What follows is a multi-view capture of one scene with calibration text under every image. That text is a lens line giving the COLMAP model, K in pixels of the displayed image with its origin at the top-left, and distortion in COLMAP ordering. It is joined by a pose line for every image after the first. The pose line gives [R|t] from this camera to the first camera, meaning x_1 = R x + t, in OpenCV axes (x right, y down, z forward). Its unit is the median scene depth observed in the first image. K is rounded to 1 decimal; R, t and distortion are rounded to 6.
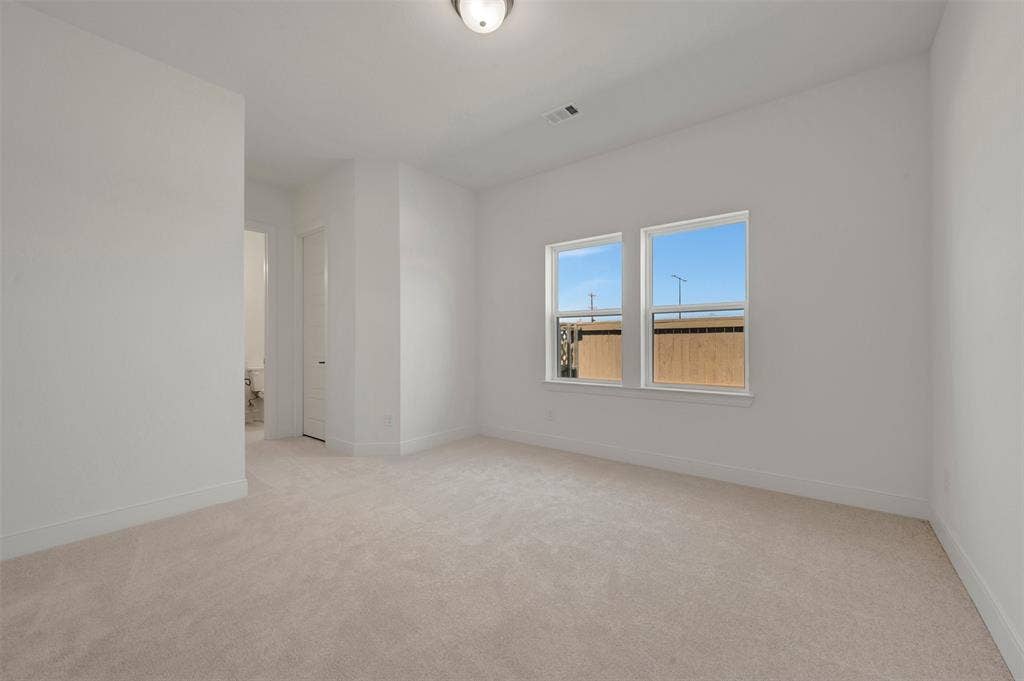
lens RADIAL K [[401.2, 0, 512.0], [0, 401.2, 340.5], [0, 0, 1]] dist [0.000393, -0.000052]
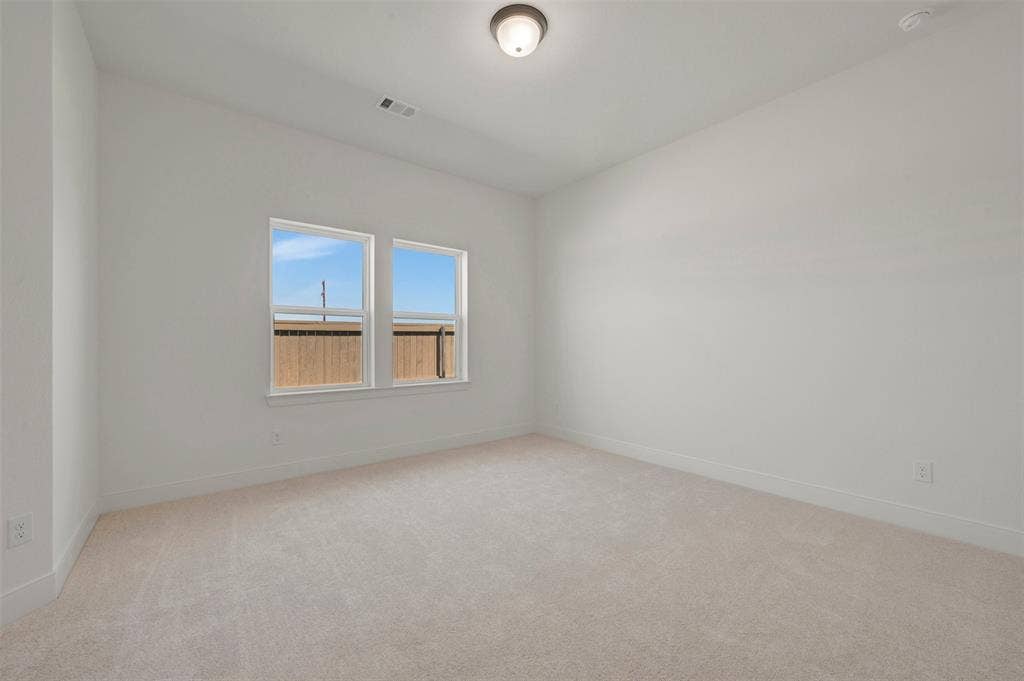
lens RADIAL K [[401.2, 0, 512.0], [0, 401.2, 340.5], [0, 0, 1]] dist [0.000393, -0.000052]
pose [[0.251677, 0.010790, 0.967751, -0.485556], [0.000248, 0.999937, -0.011213, 0.006392], [-0.967811, 0.003062, 0.251658, 0.321920]]
